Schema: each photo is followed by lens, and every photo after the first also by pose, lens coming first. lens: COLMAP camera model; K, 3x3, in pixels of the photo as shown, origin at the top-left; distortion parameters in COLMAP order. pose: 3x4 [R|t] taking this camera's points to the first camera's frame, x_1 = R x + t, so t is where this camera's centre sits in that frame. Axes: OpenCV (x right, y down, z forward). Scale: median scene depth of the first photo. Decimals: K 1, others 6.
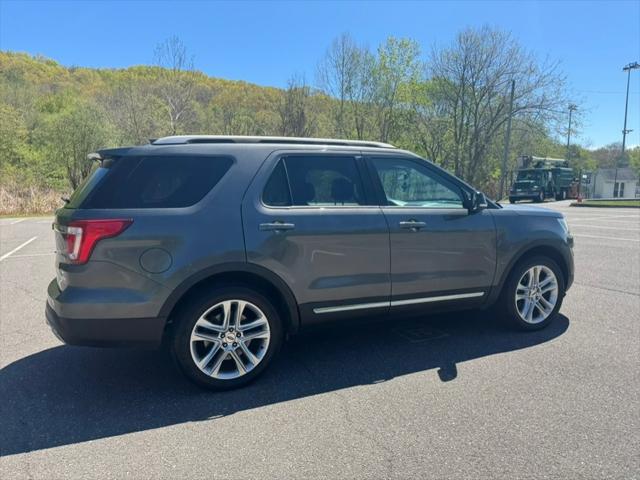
lens RADIAL K [[452.0, 0, 320.4], [0, 452.0, 238.8], [0, 0, 1]] dist [0.031646, -0.037172]
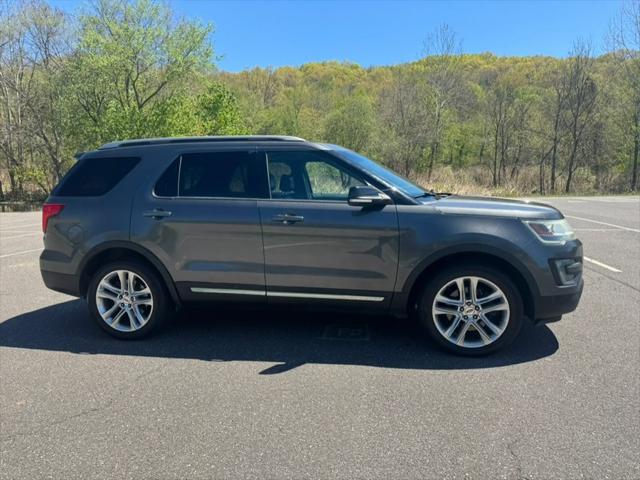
lens RADIAL K [[452.0, 0, 318.8], [0, 452.0, 240.8], [0, 0, 1]] dist [0.031646, -0.037172]
pose [[0.822489, 0.071817, -0.564229, 0.766794], [-0.053486, 0.997367, 0.048982, -0.031336], [0.566261, -0.010109, 0.824164, 0.203790]]
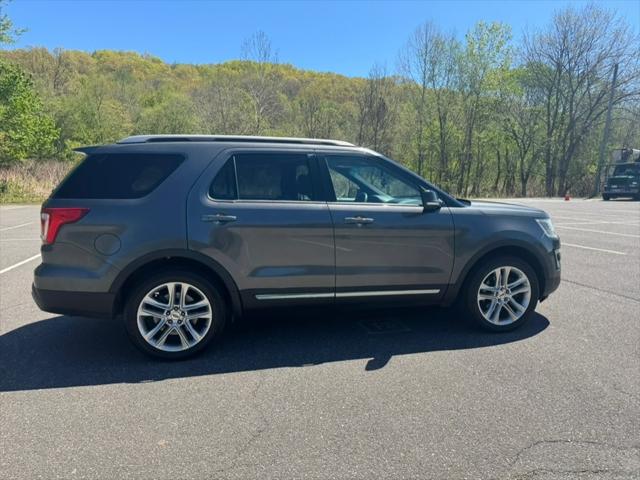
lens RADIAL K [[452.0, 0, 320.3], [0, 452.0, 243.5], [0, 0, 1]] dist [0.031646, -0.037172]
pose [[0.982648, 0.040215, -0.181069, 0.284067], [-0.035179, 0.998902, 0.030939, -0.007222], [0.182114, -0.024032, 0.982984, -0.034256]]
